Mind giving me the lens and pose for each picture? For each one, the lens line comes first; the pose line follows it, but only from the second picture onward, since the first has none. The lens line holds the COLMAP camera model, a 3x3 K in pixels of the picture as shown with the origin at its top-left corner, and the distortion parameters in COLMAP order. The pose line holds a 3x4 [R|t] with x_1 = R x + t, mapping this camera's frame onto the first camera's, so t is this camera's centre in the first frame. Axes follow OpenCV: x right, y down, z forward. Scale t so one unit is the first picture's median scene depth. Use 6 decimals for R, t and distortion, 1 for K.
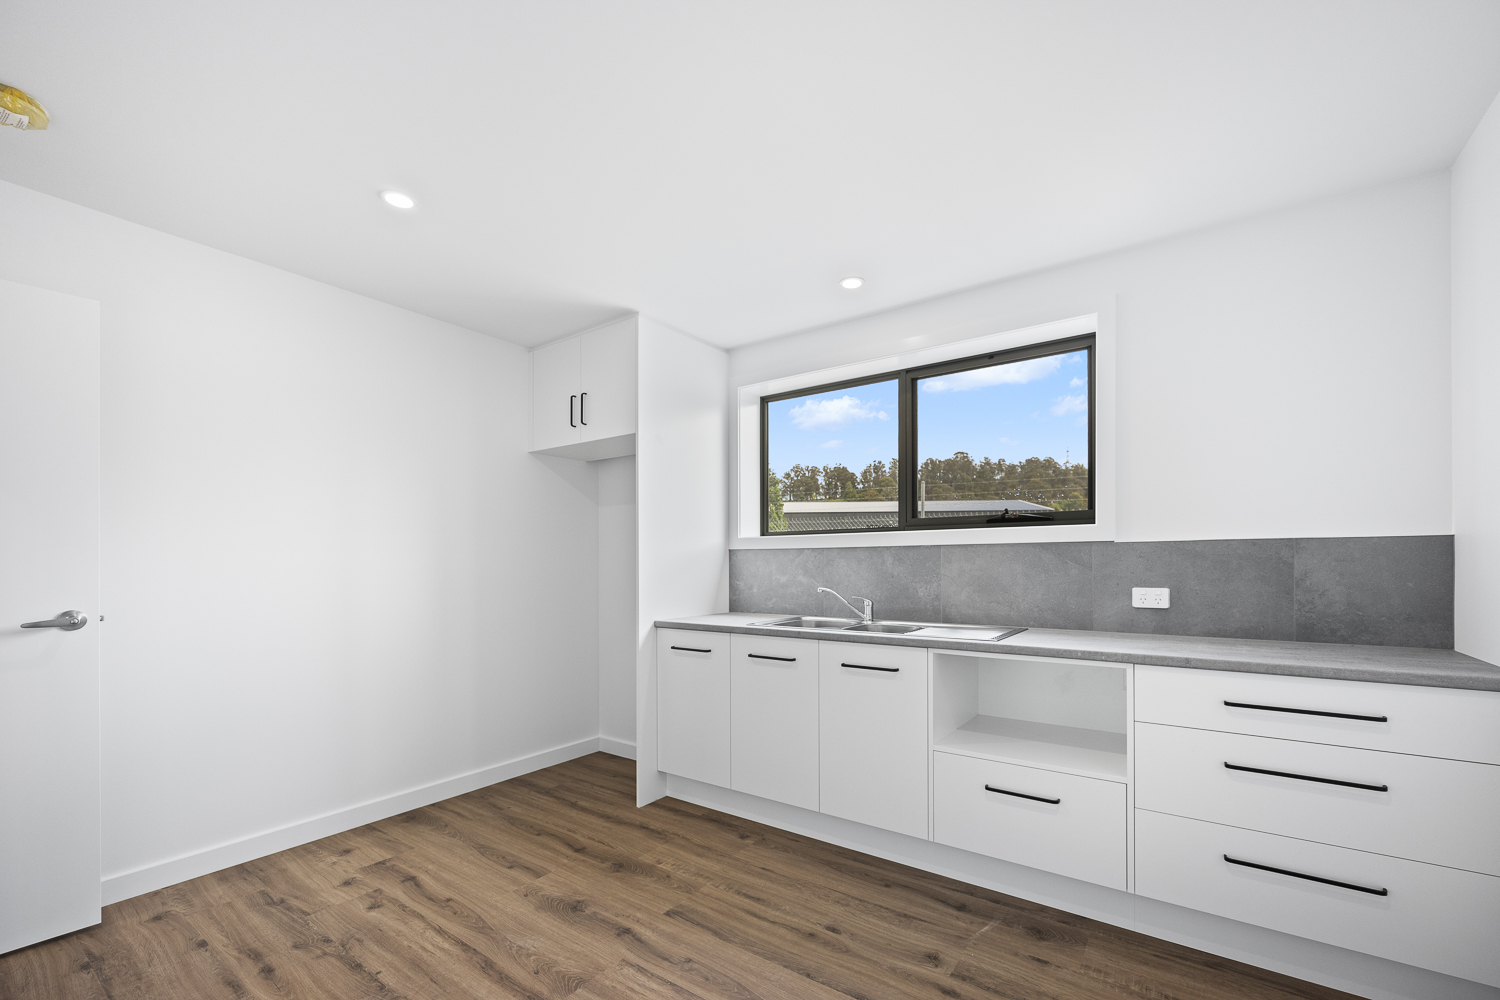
lens RADIAL K [[637.1, 0, 730.2], [0, 637.1, 562.9], [0, 0, 1]] dist [-0.001176, -0.000907]
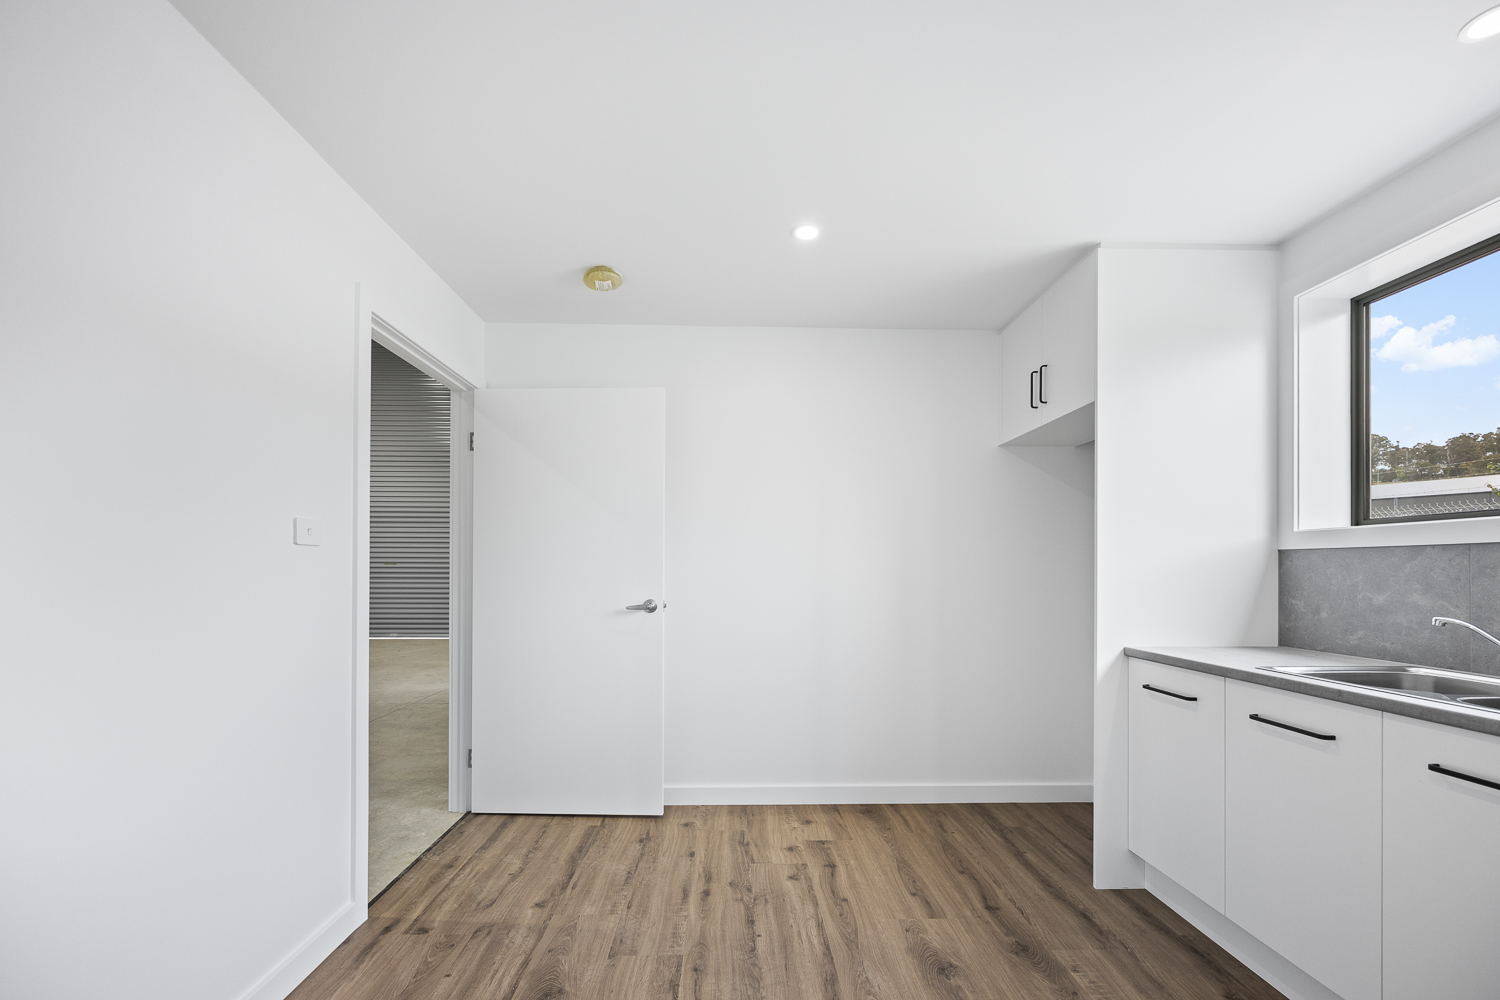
lens RADIAL K [[637.1, 0, 730.2], [0, 637.1, 562.9], [0, 0, 1]] dist [-0.001176, -0.000907]
pose [[0.603825, -0.001322, -0.797116, 0.223848], [-0.003851, 0.999982, -0.004576, -0.002923], [0.797107, 0.005832, 0.603809, 0.205358]]
